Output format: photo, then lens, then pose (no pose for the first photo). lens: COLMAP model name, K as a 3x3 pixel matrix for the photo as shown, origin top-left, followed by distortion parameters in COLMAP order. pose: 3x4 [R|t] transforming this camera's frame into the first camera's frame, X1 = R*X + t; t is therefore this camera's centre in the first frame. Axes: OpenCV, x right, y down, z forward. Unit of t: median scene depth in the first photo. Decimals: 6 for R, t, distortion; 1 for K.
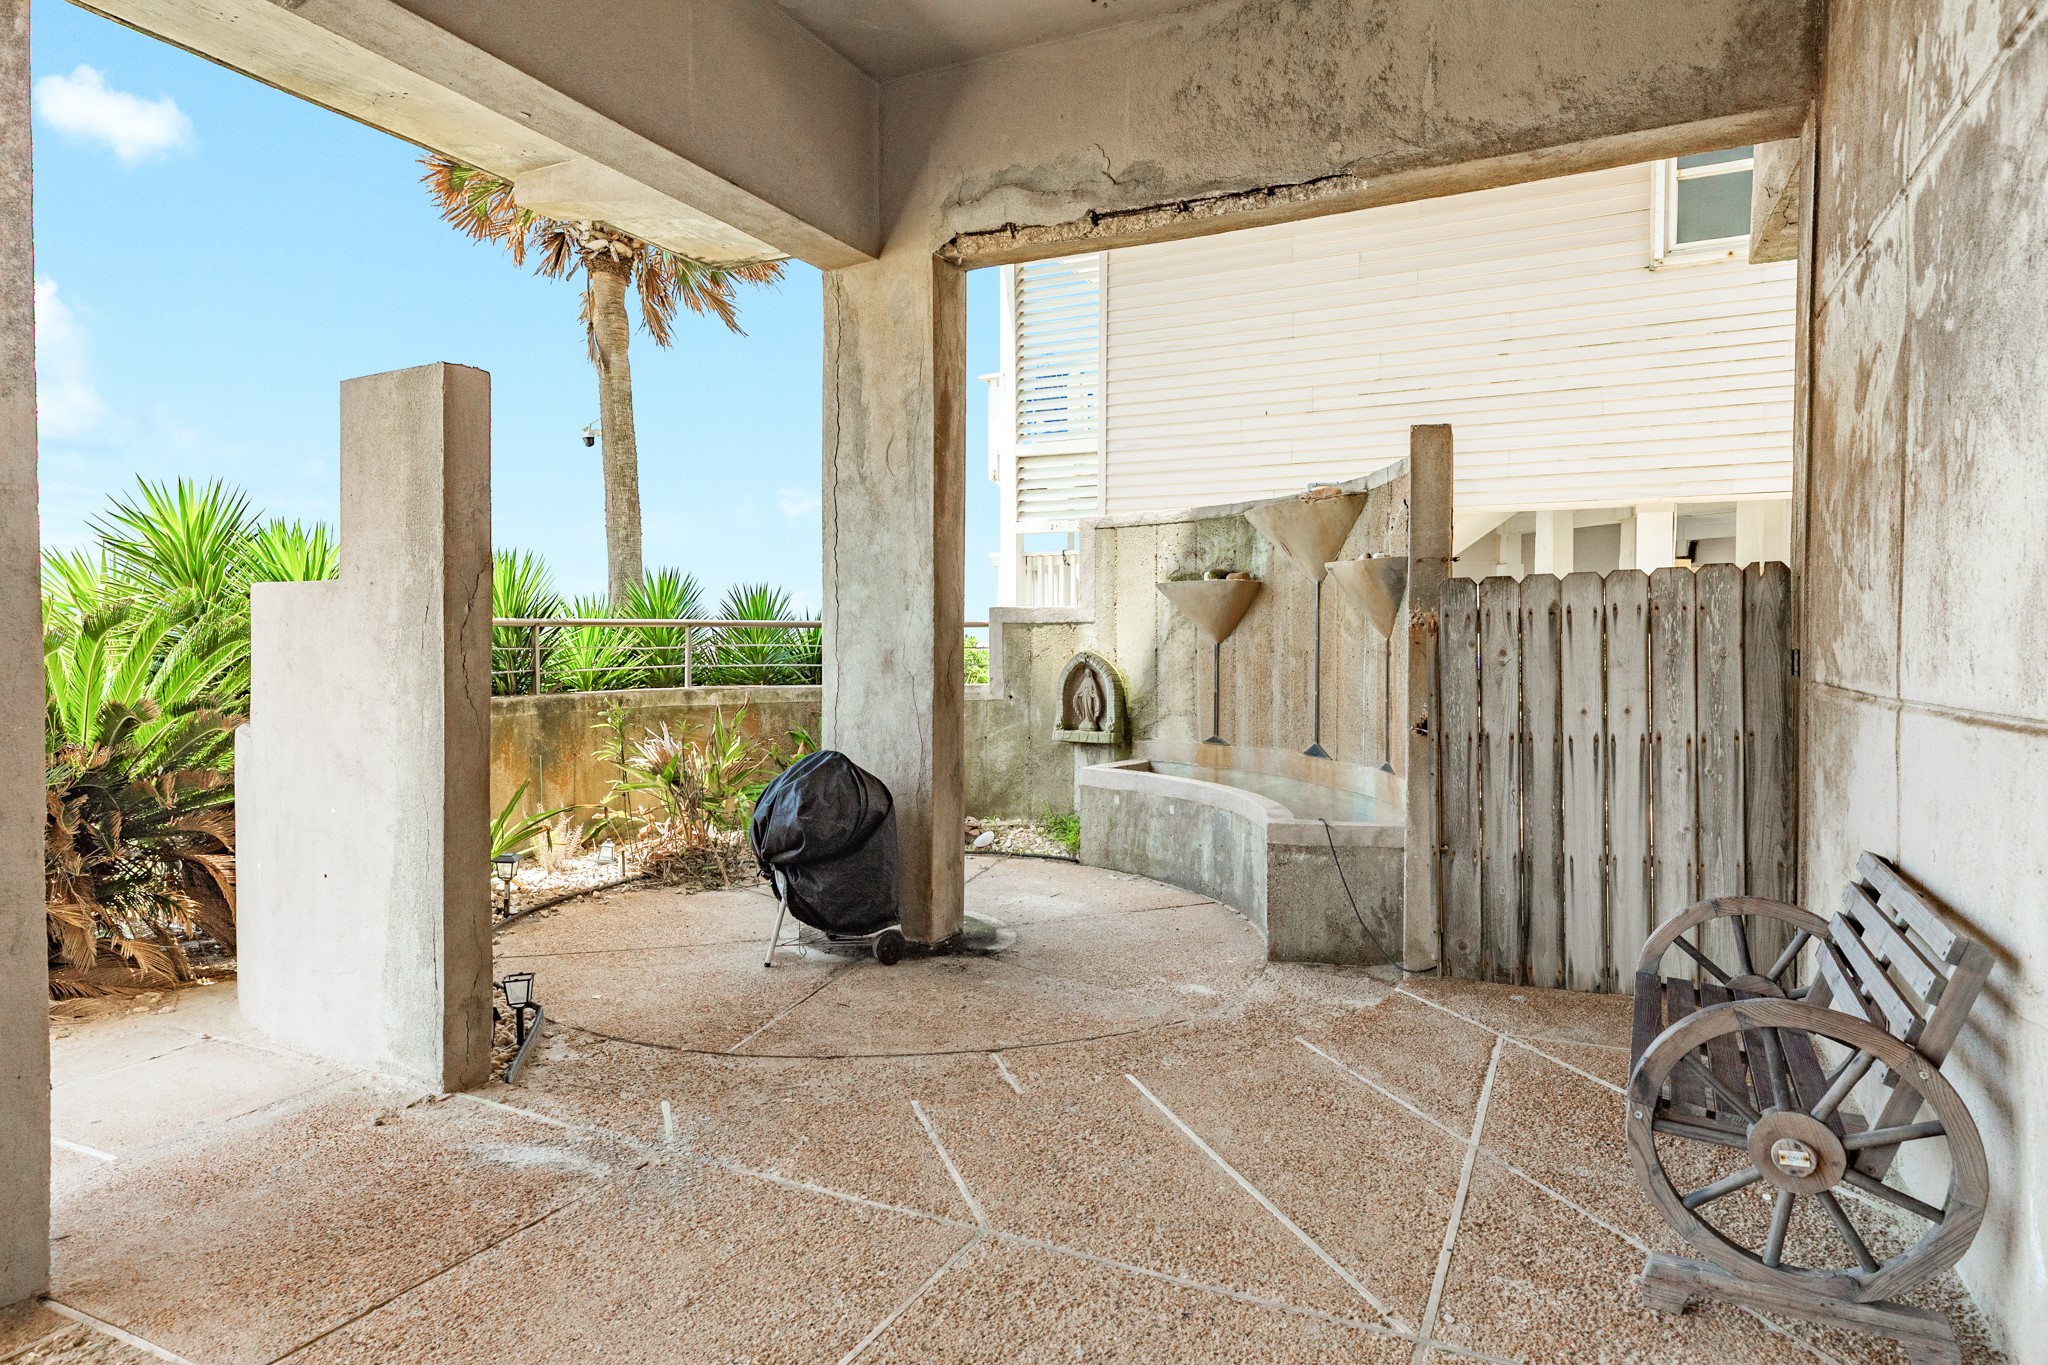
lens RADIAL K [[1144.2, 0, 1031.8], [0, 1144.2, 663.6], [0, 0, 1]] dist [0.010257, -0.000890]
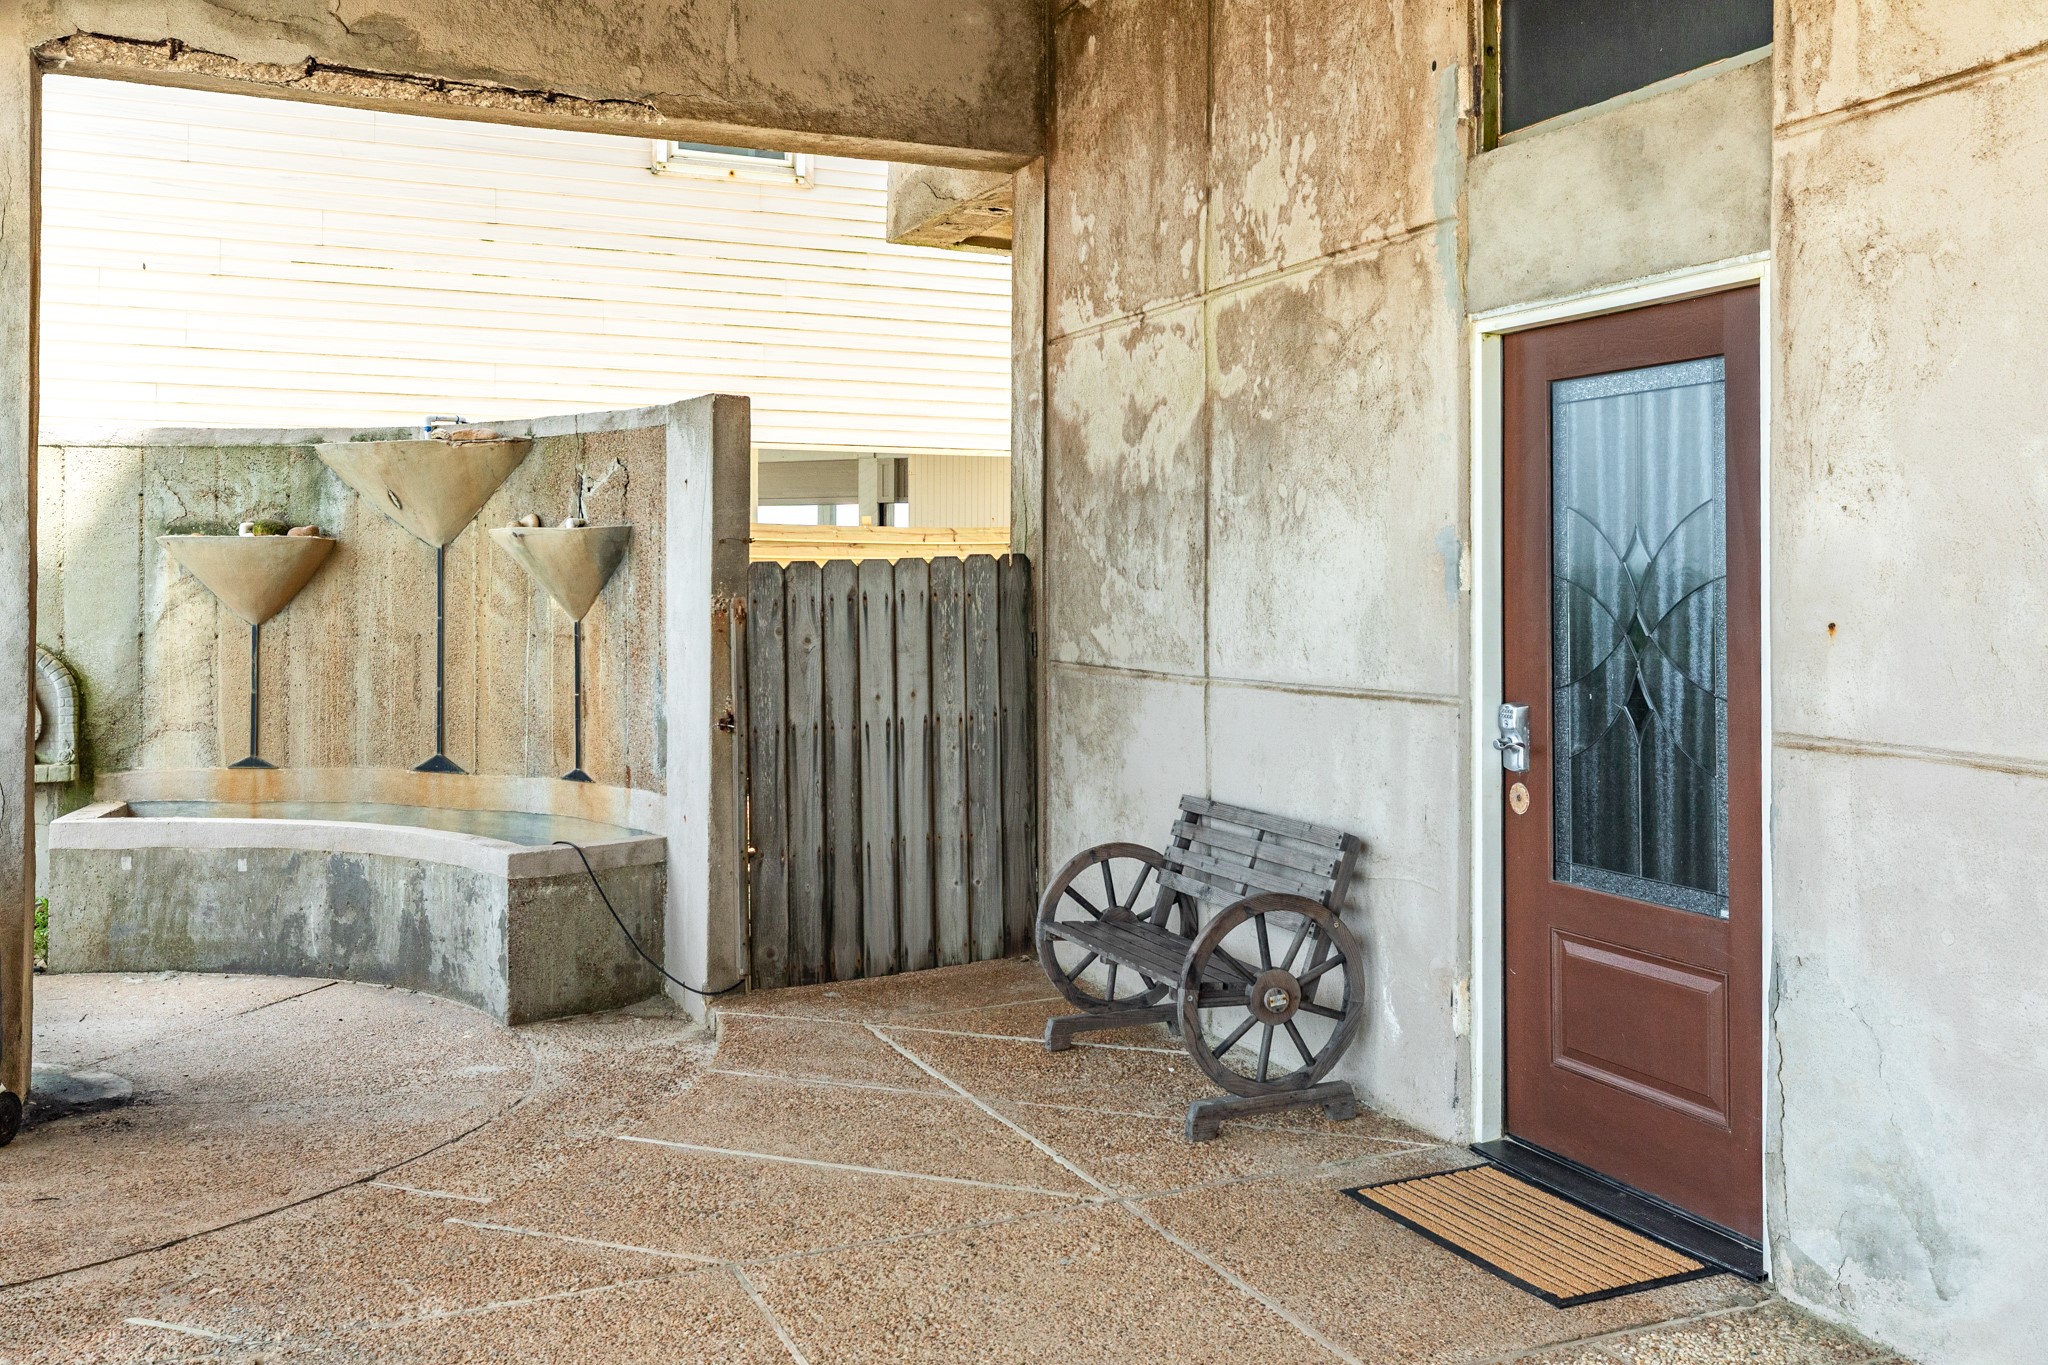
lens RADIAL K [[1756.4, 0, 1026.2], [0, 1756.4, 559.0], [0, 0, 1]] dist [-0.001343, 0.010545]
pose [[0.645505, 0.009829, 0.763693, -0.598015], [0.016734, 0.999495, -0.027008, -0.034560], [-0.763573, 0.030213, 0.645015, -0.097778]]
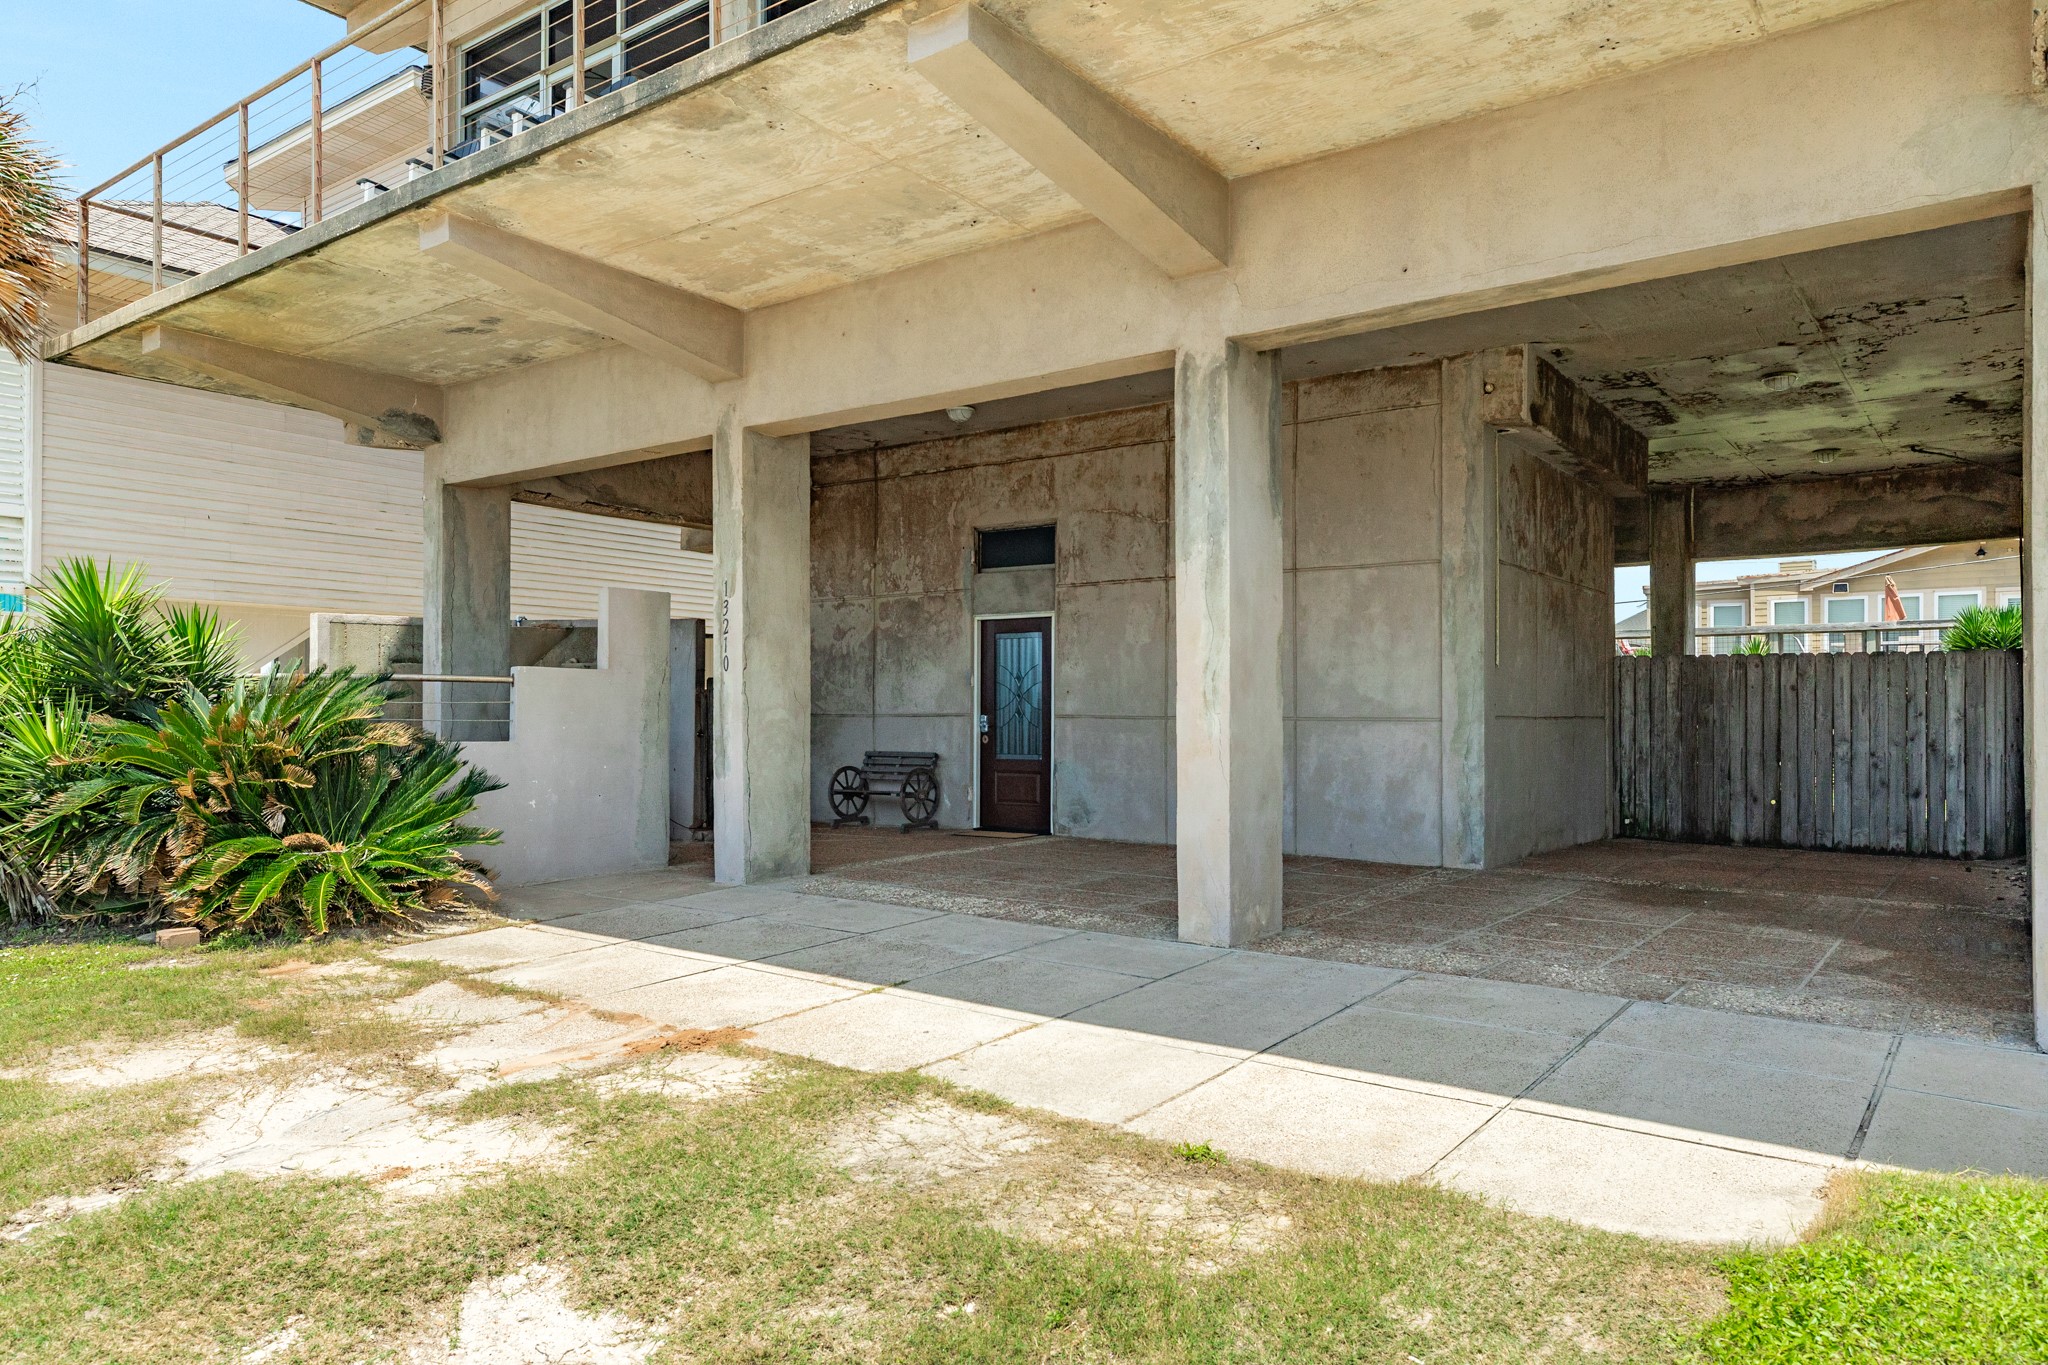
lens RADIAL K [[1314.0, 0, 1022.5], [0, 1314.0, 693.3], [0, 0, 1]] dist [0.000790, 0.000228]
pose [[0.175511, 0.015107, 0.984362, -2.569765], [0.019121, 0.999641, -0.018751, 0.035197], [-0.984292, 0.022113, 0.175159, -0.264354]]
